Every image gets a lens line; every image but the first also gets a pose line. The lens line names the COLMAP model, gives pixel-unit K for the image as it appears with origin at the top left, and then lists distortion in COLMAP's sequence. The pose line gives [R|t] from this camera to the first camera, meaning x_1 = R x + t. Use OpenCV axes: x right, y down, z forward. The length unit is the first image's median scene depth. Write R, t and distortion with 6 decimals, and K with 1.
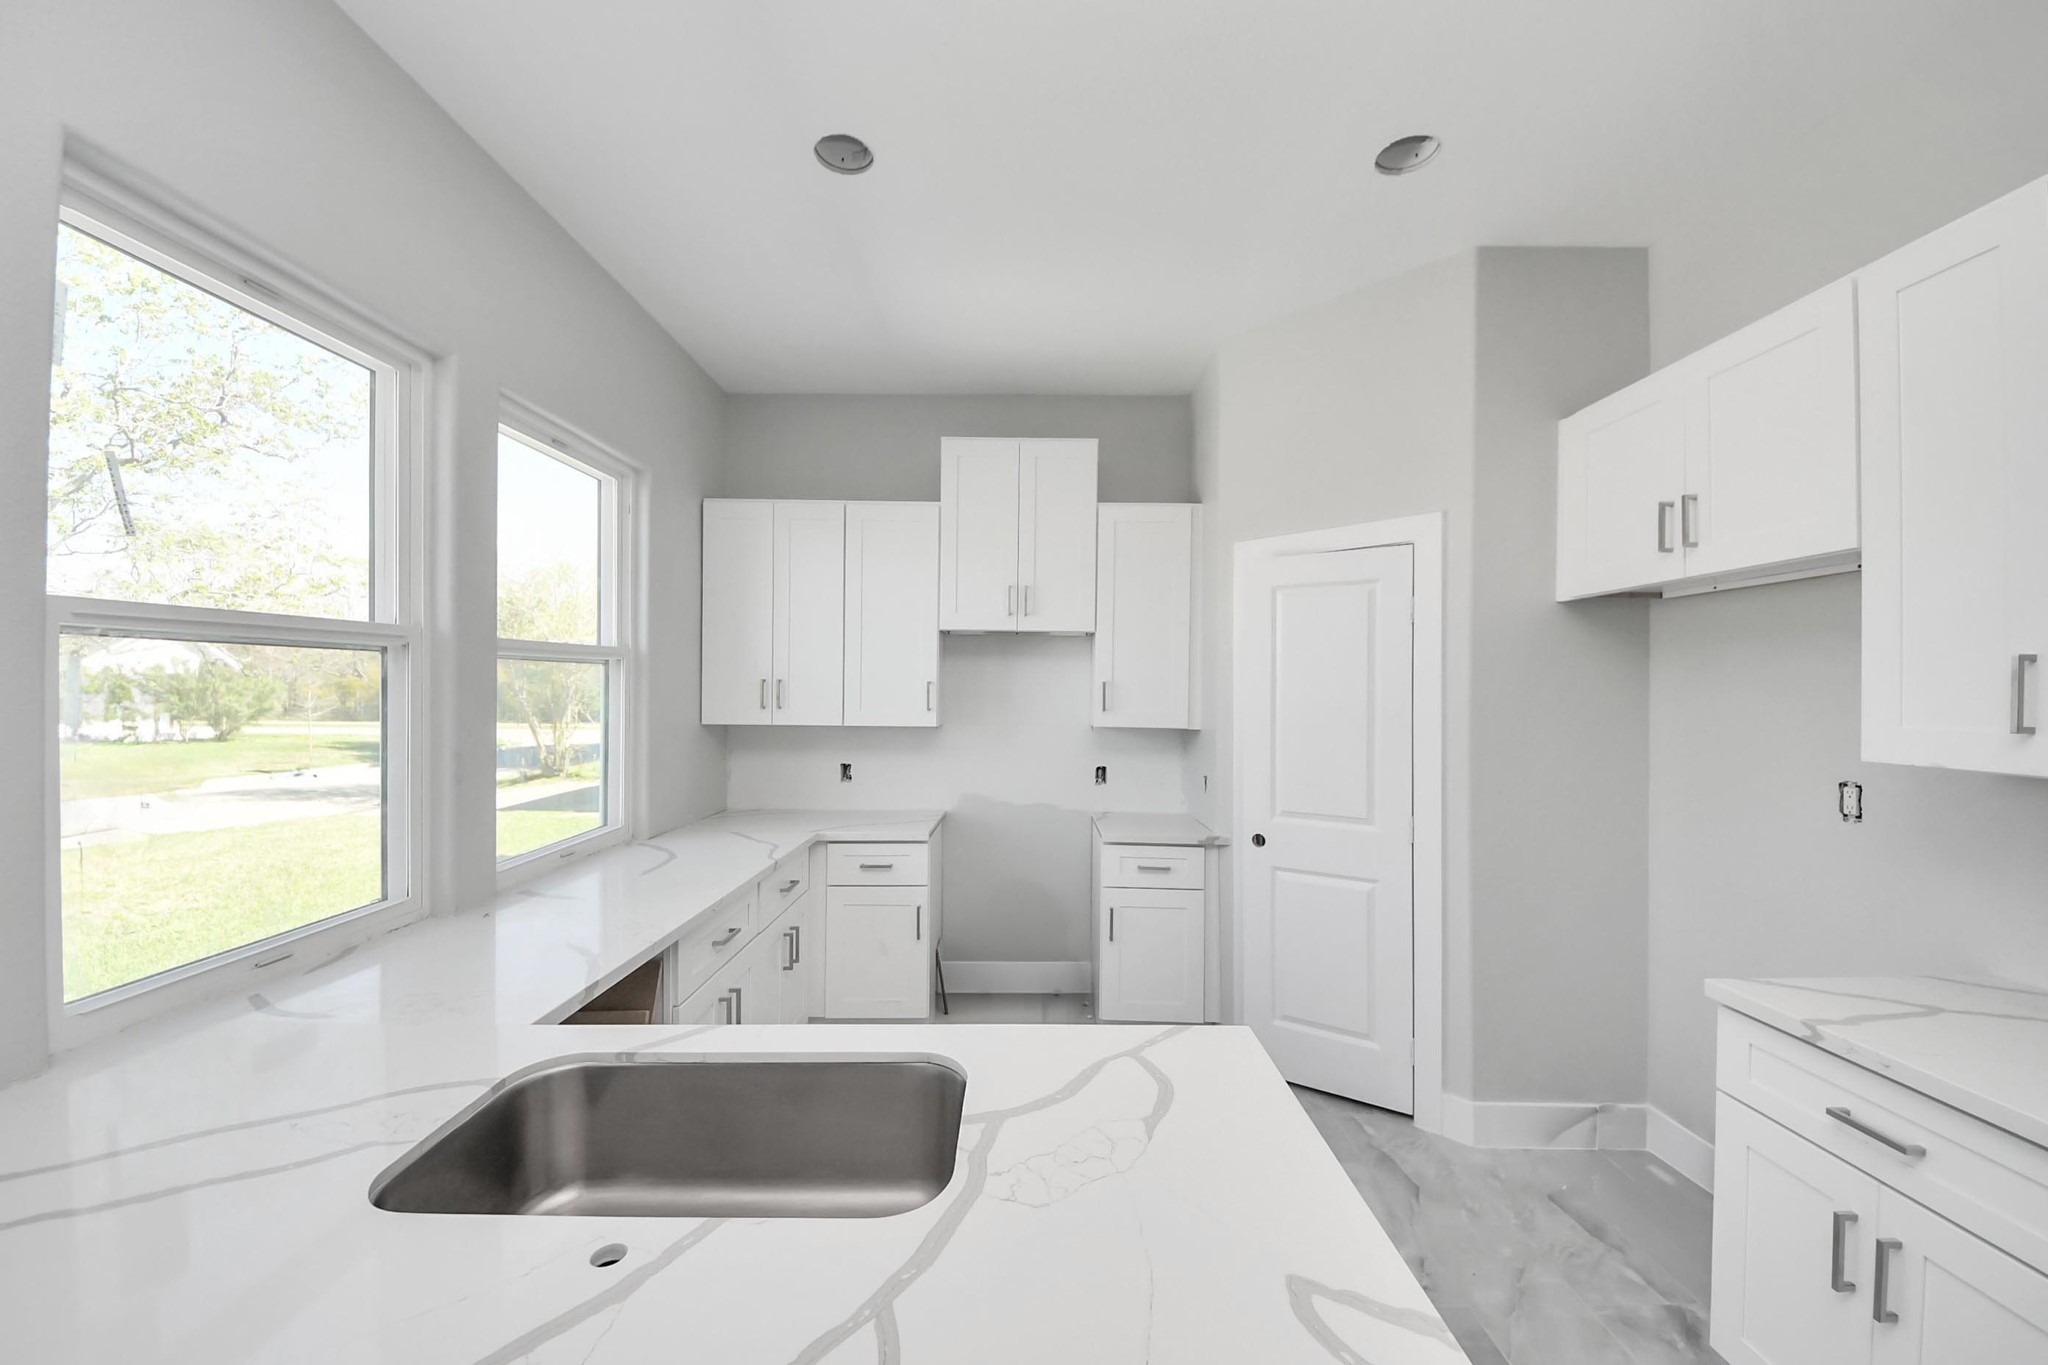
lens RADIAL K [[779.3, 0, 1026.2], [0, 779.3, 687.0], [0, 0, 1]] dist [0.031420, -0.018983]
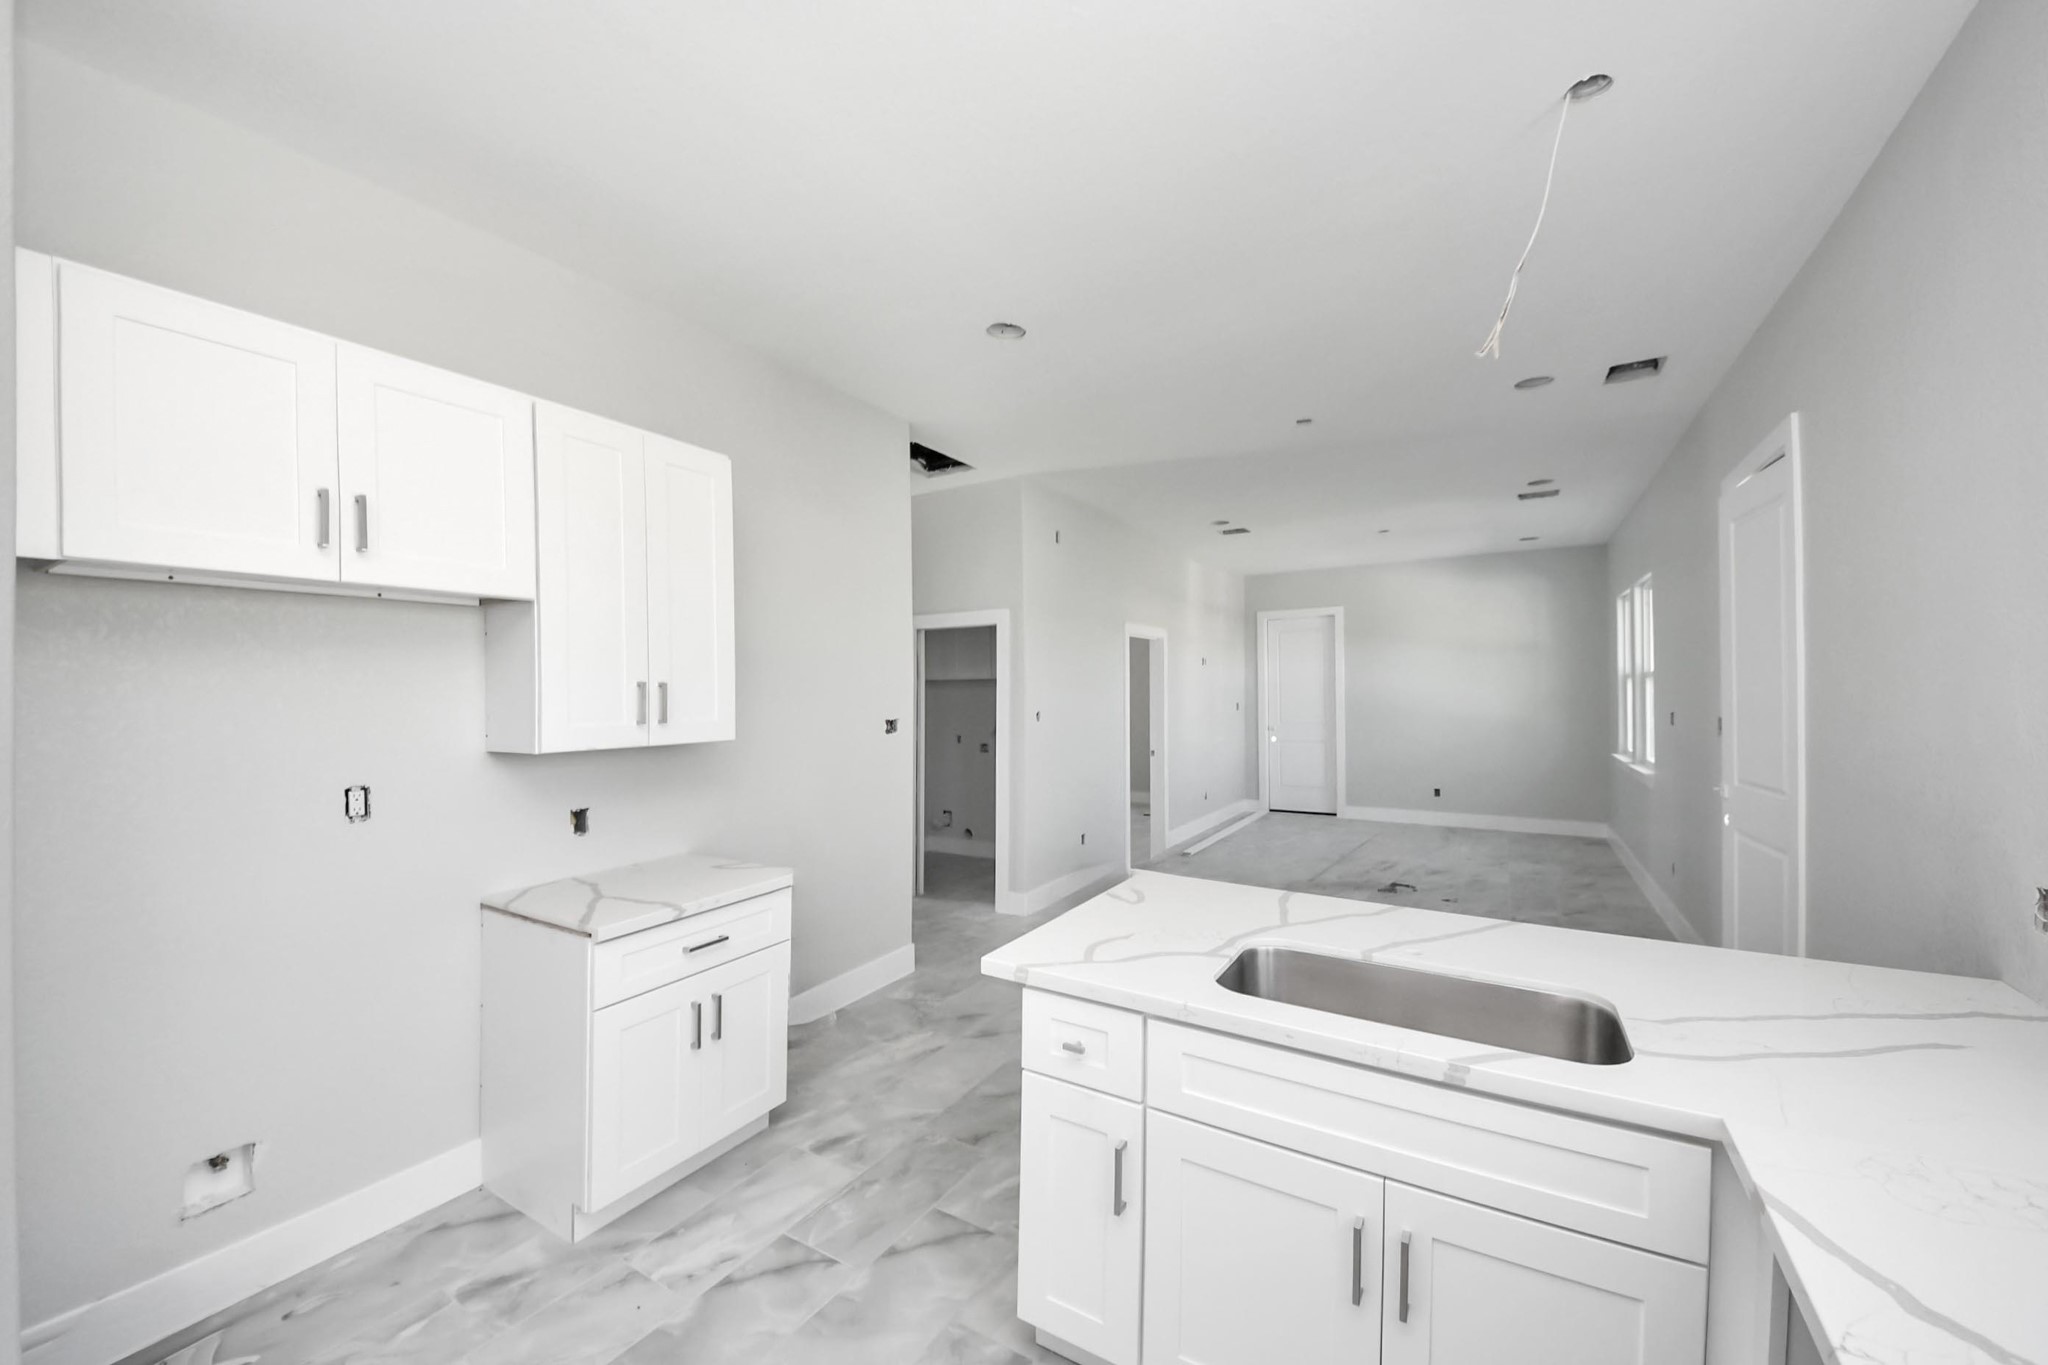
lens RADIAL K [[779.3, 0, 1026.2], [0, 779.3, 687.0], [0, 0, 1]] dist [0.031420, -0.018983]
pose [[-0.862824, 0.003293, 0.505493, -0.201367], [0.000163, 0.999981, -0.006236, -0.007970], [-0.505504, -0.005298, -0.862808, 0.875225]]
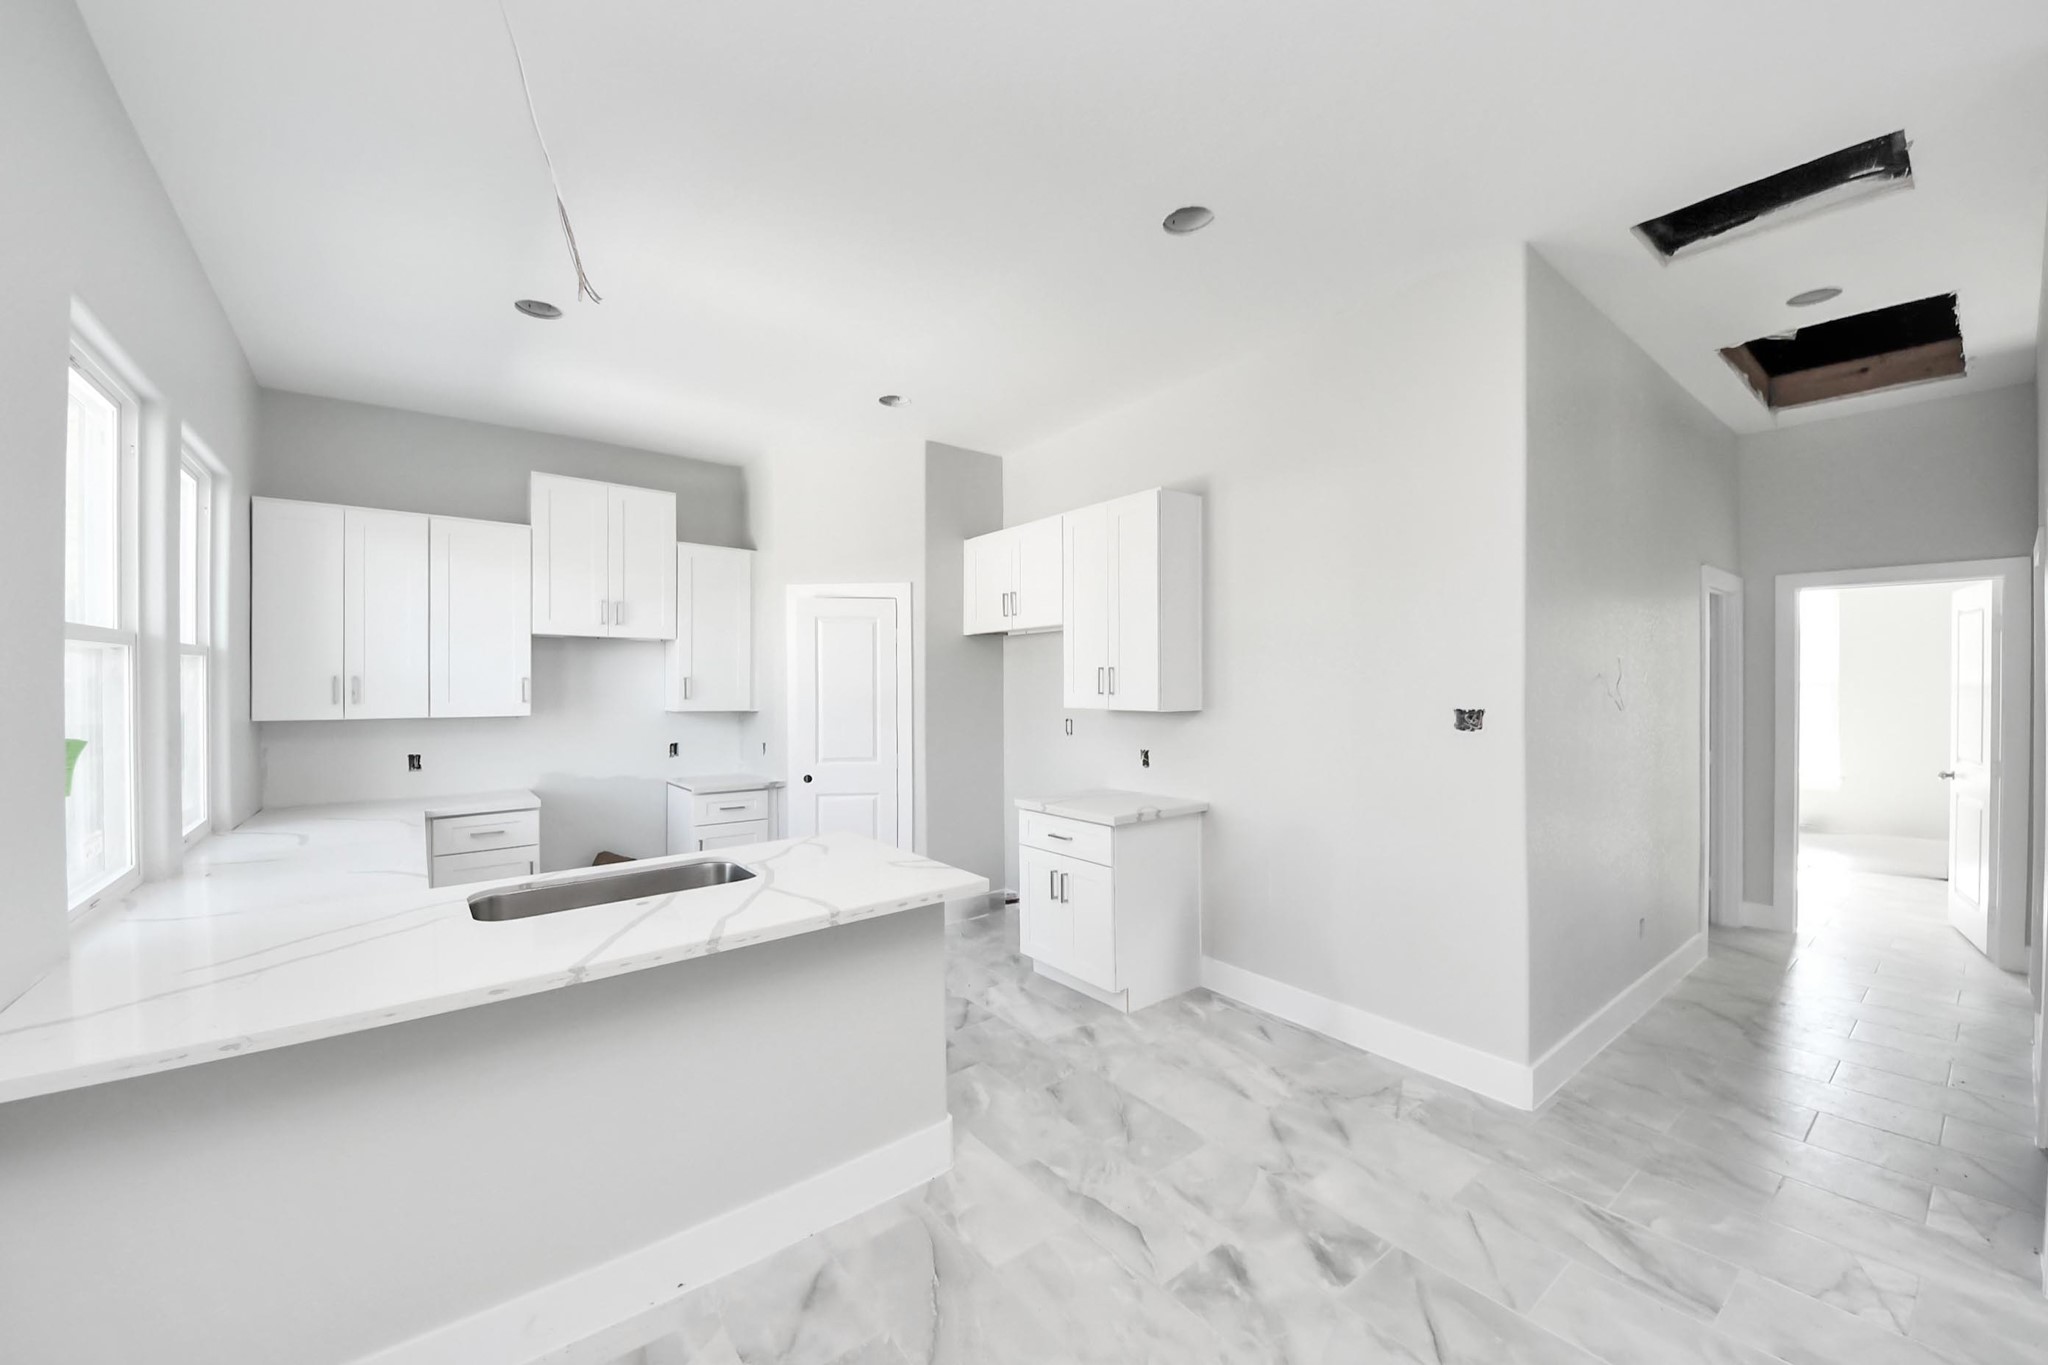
lens RADIAL K [[779.3, 0, 1026.2], [0, 779.3, 687.0], [0, 0, 1]] dist [0.031420, -0.018983]
pose [[0.782595, -0.013382, 0.622387, -0.302989], [0.006291, 0.999888, 0.013589, -0.005127], [-0.622499, -0.006719, 0.782592, -0.450872]]
